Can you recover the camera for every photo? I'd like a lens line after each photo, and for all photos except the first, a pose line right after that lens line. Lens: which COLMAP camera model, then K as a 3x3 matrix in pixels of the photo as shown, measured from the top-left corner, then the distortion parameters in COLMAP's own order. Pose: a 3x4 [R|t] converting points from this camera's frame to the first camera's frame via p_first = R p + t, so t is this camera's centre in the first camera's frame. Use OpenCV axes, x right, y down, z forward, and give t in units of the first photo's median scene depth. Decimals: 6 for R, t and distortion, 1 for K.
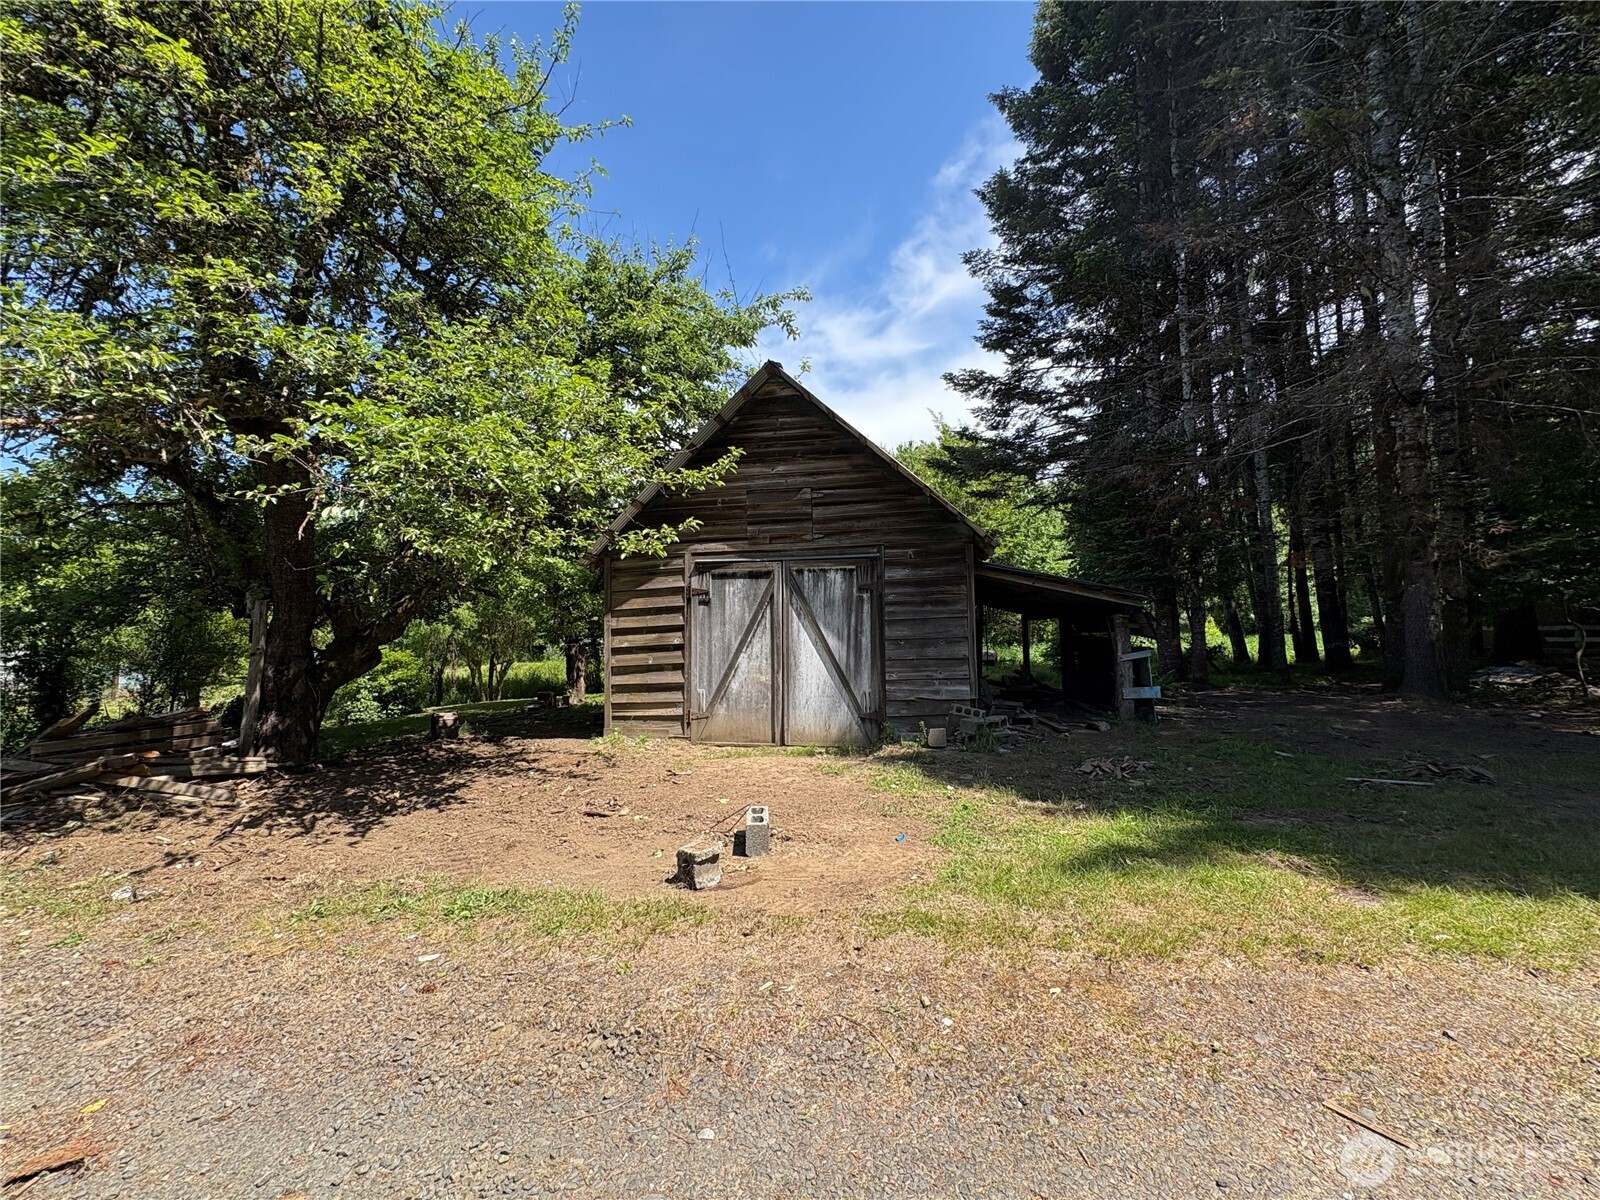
lens RADIAL K [[639.7, 0, 804.5], [0, 639.7, 604.0], [0, 0, 1]] dist [0.001196, -0.000778]
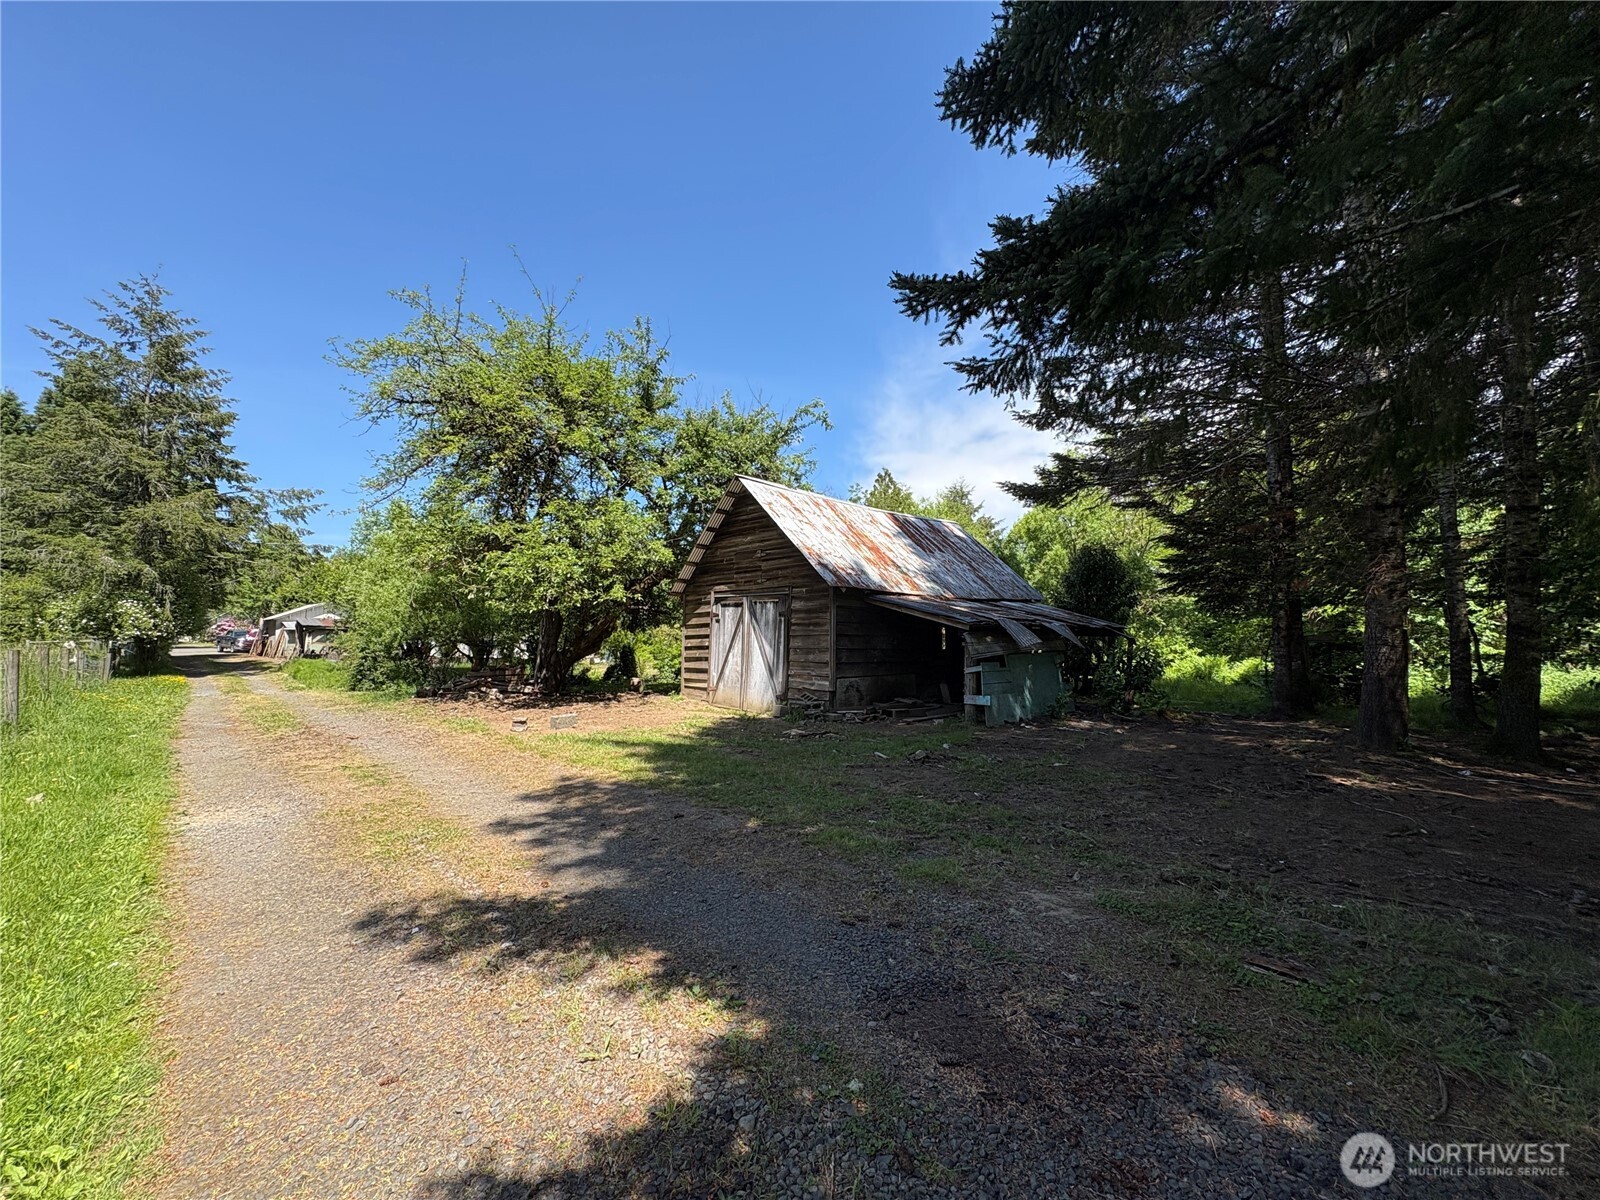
lens RADIAL K [[639.7, 0, 796.3], [0, 639.7, 605.4], [0, 0, 1]] dist [0.001196, -0.000778]
pose [[0.791236, 0.002060, -0.611508, 1.041060], [-0.002764, 0.999996, -0.000208, -0.044261], [0.611505, 0.001855, 0.791239, -0.196070]]
